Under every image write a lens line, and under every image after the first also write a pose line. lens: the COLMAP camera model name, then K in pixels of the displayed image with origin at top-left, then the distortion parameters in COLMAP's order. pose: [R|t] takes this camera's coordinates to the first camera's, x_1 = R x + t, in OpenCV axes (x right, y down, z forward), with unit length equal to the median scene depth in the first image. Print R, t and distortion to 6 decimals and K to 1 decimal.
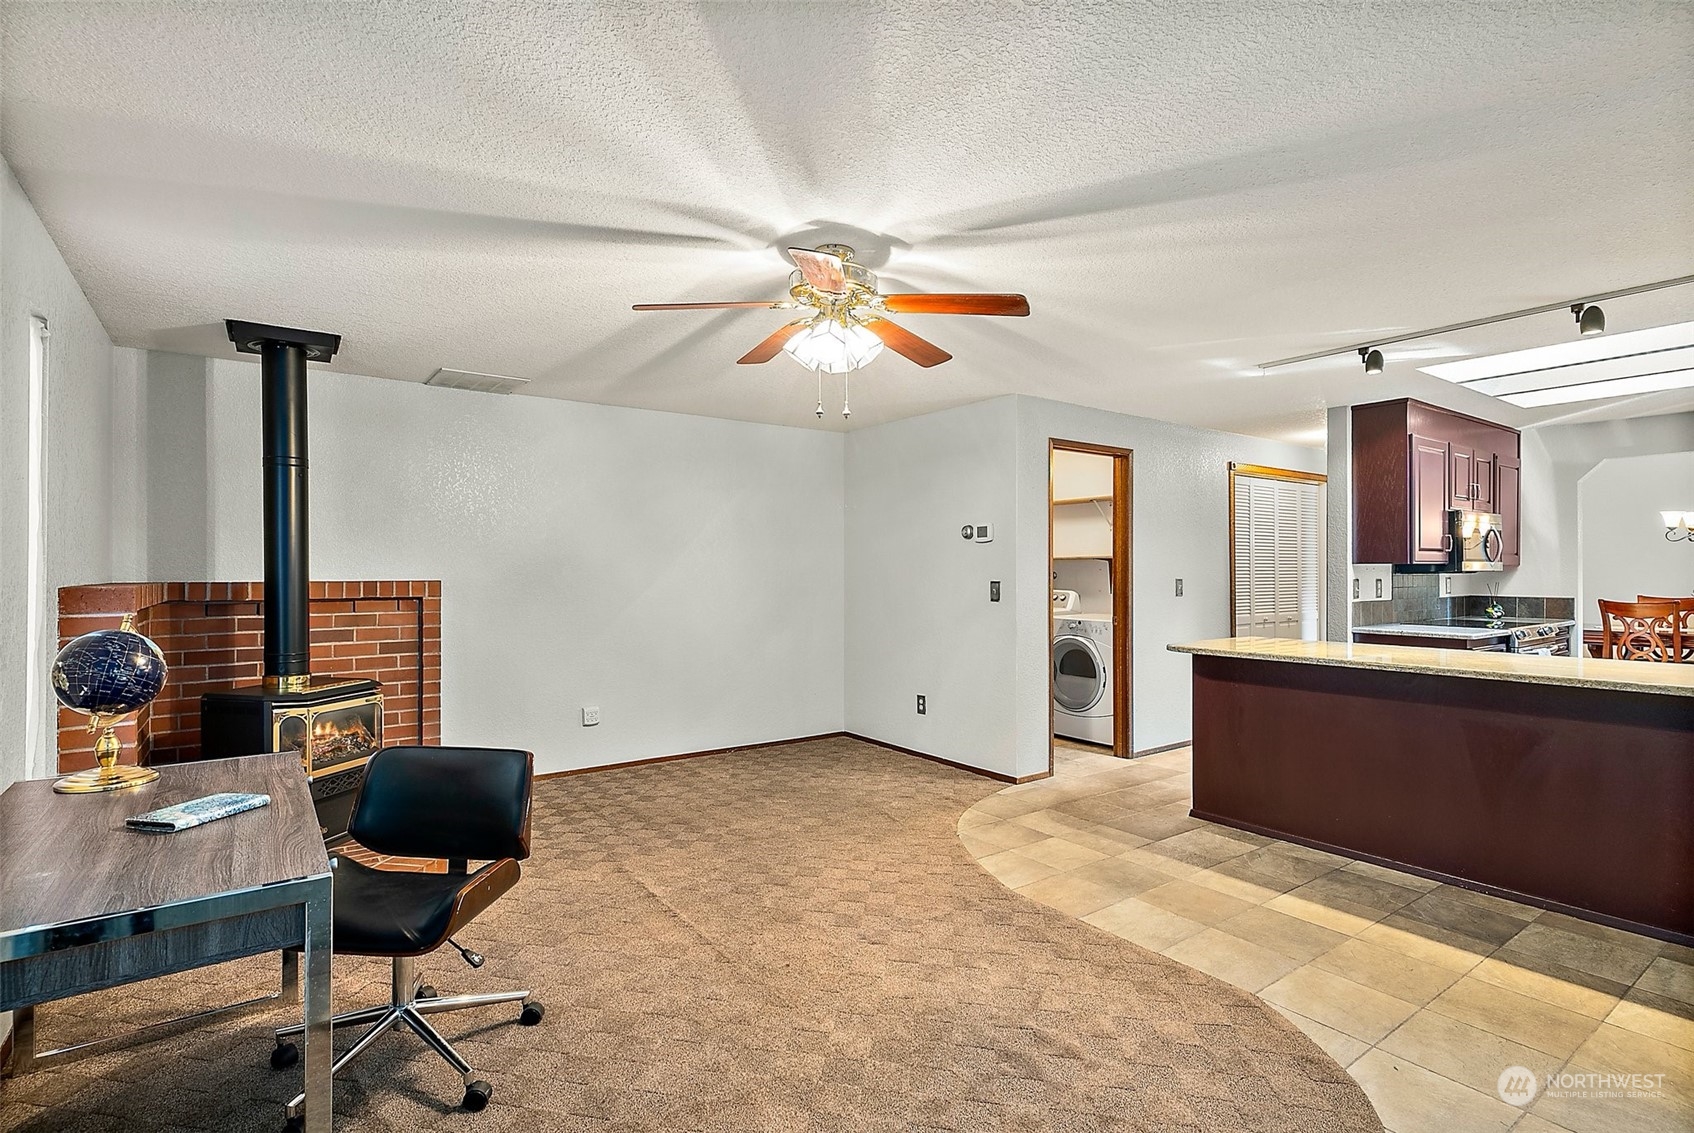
lens RADIAL K [[821.8, 0, 853.0], [0, 821.8, 563.0], [0, 0, 1]] dist [0.012344, 0.000104]
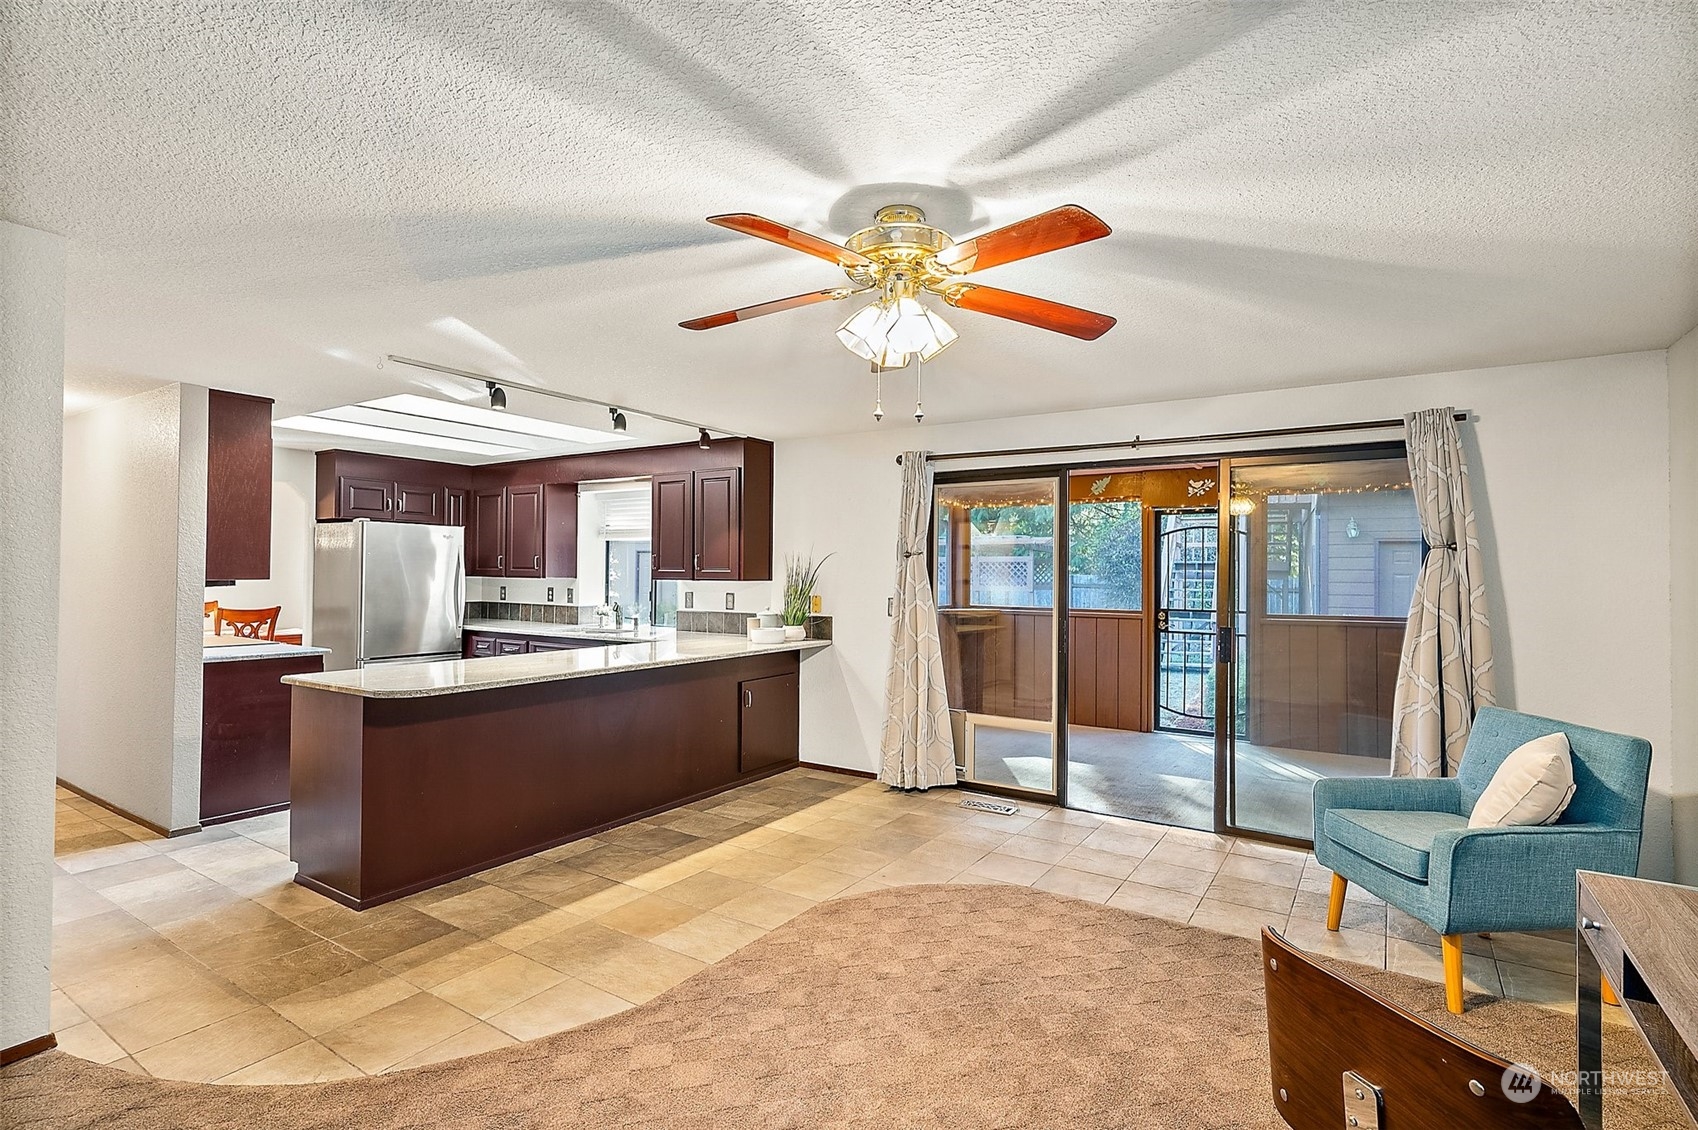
lens RADIAL K [[823.7, 0, 846.0], [0, 823.7, 566.0], [0, 0, 1]] dist [0.012344, 0.000104]
pose [[-0.348797, 0.005560, 0.937182, -0.568646], [-0.015947, 0.999802, -0.011866, -0.019366], [-0.937062, -0.019084, -0.348640, 0.993284]]
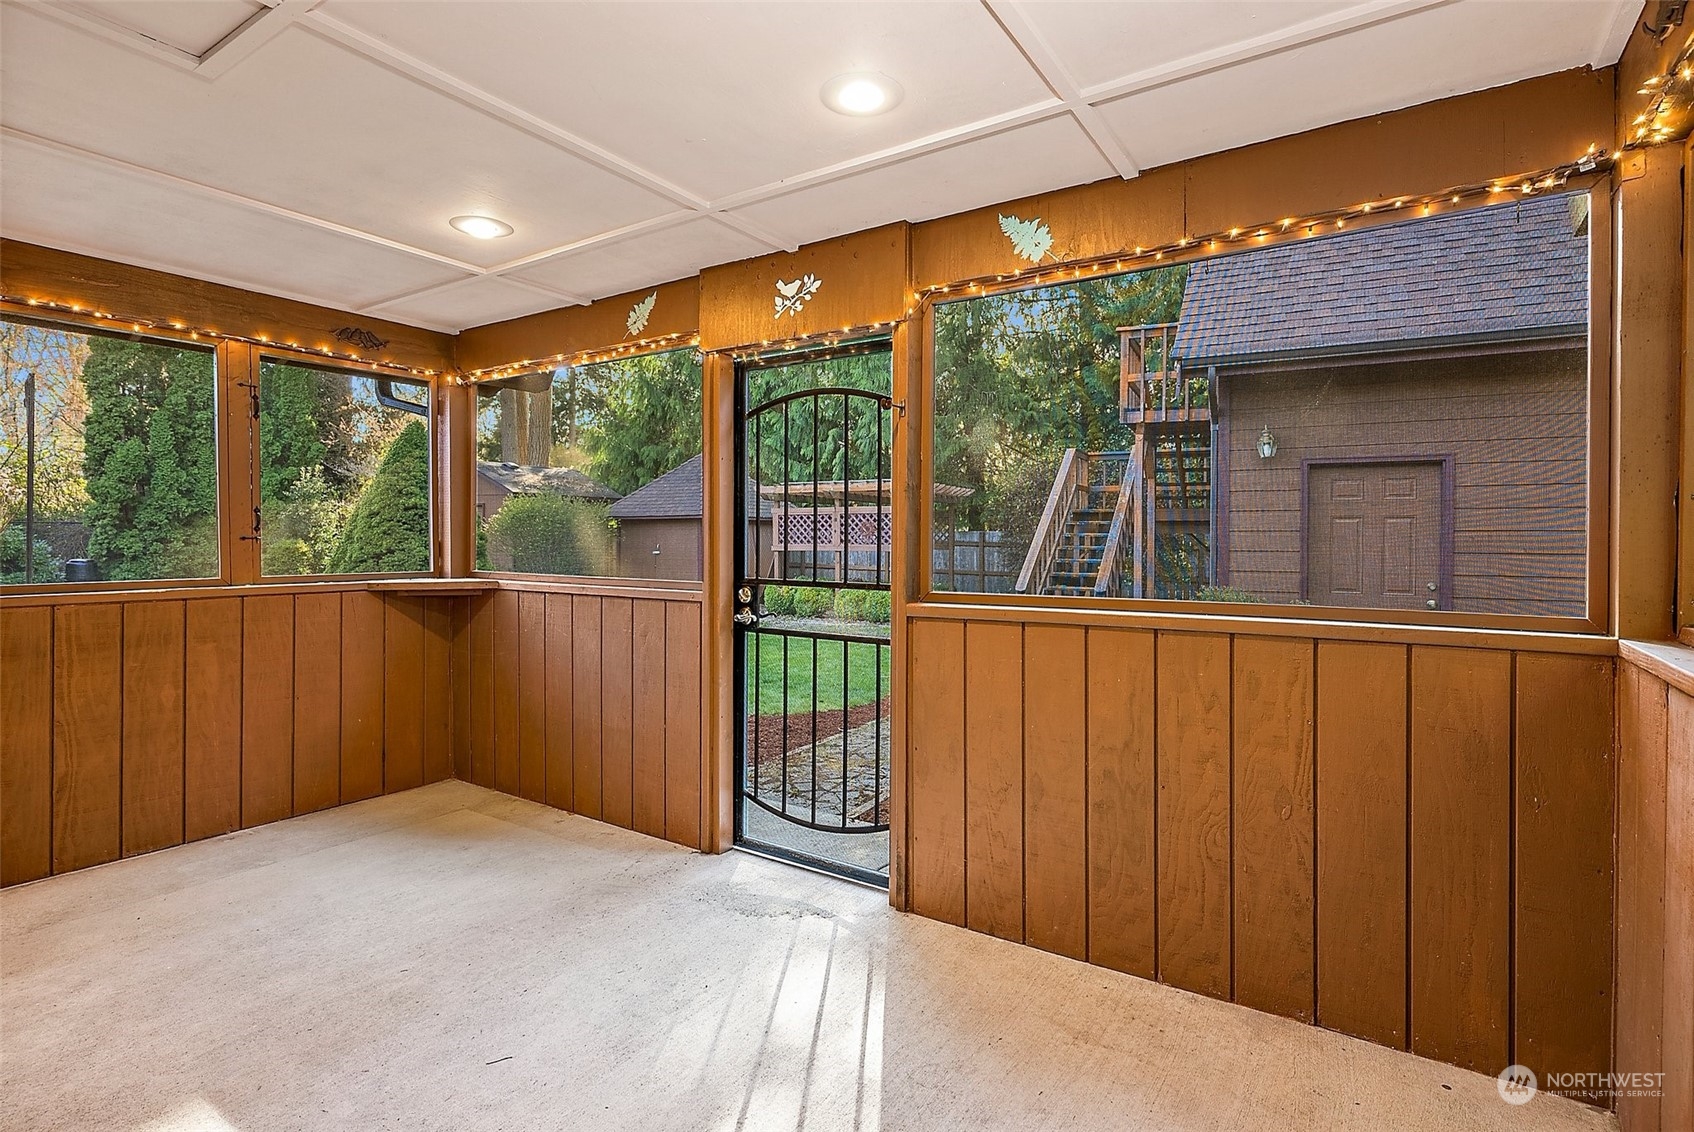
lens RADIAL K [[821.8, 0, 854.4], [0, 821.8, 554.5], [0, 0, 1]] dist [0.012344, 0.000104]
pose [[-0.340038, -0.011574, 0.940340, -0.353167], [-0.006533, 0.999929, 0.009945, -0.010107], [-0.940389, -0.002762, -0.340089, 0.628207]]
